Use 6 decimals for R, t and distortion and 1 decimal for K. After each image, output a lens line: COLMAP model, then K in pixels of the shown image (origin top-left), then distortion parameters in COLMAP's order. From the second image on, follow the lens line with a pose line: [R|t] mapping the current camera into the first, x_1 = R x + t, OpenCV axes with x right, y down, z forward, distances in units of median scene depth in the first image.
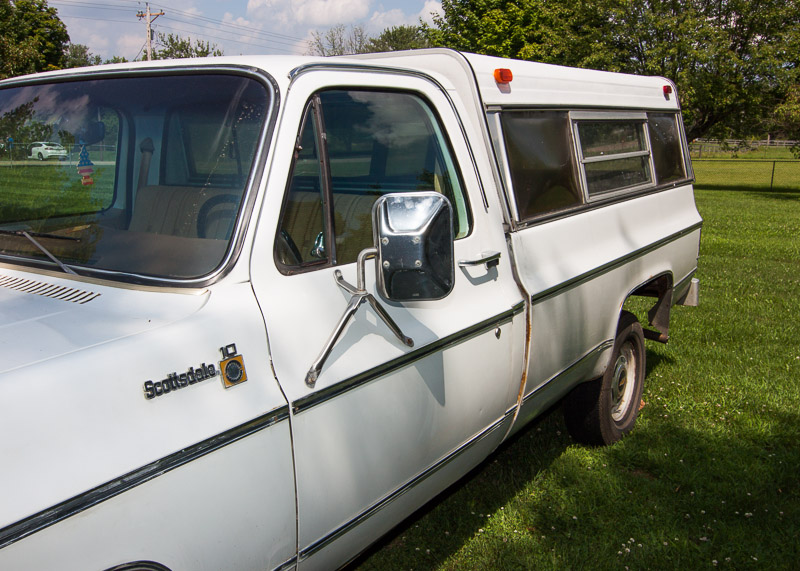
lens RADIAL K [[783.5, 0, 400.5], [0, 783.5, 284.2], [0, 0, 1]] dist [0.007124, 0.000000]
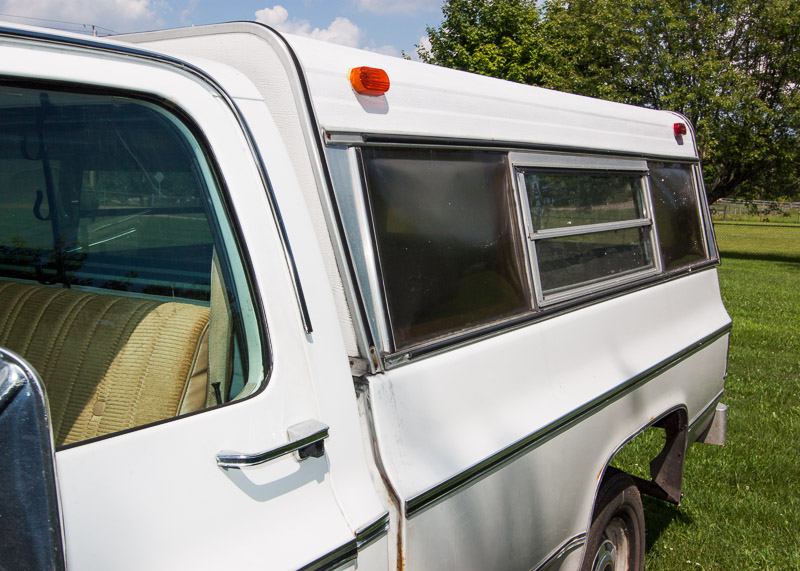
lens RADIAL K [[881.4, 0, 403.5], [0, 881.4, 283.1], [0, 0, 1]] dist [0.013688, 0.000000]
pose [[0.999510, 0.027290, 0.015349, 0.103129], [-0.026033, 0.996705, -0.076824, -0.055863], [-0.017394, 0.076387, 0.996927, 0.280520]]
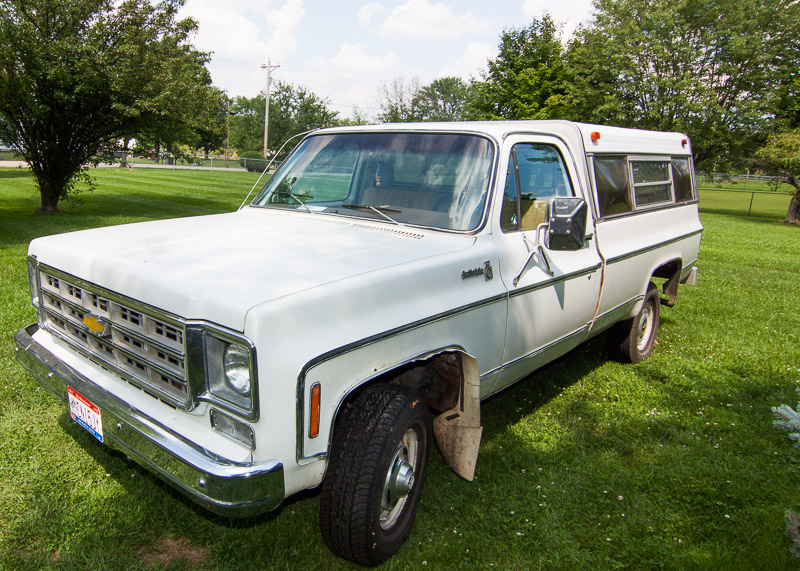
lens RADIAL K [[606.0, 0, 328.7], [0, 606.0, 257.8], [0, 0, 1]] dist [0.003986, -0.005428]
pose [[0.985130, 0.065380, -0.158882, -0.158599], [-0.068770, 0.997505, -0.015924, 0.051182], [0.157445, 0.026614, 0.987169, -0.309436]]
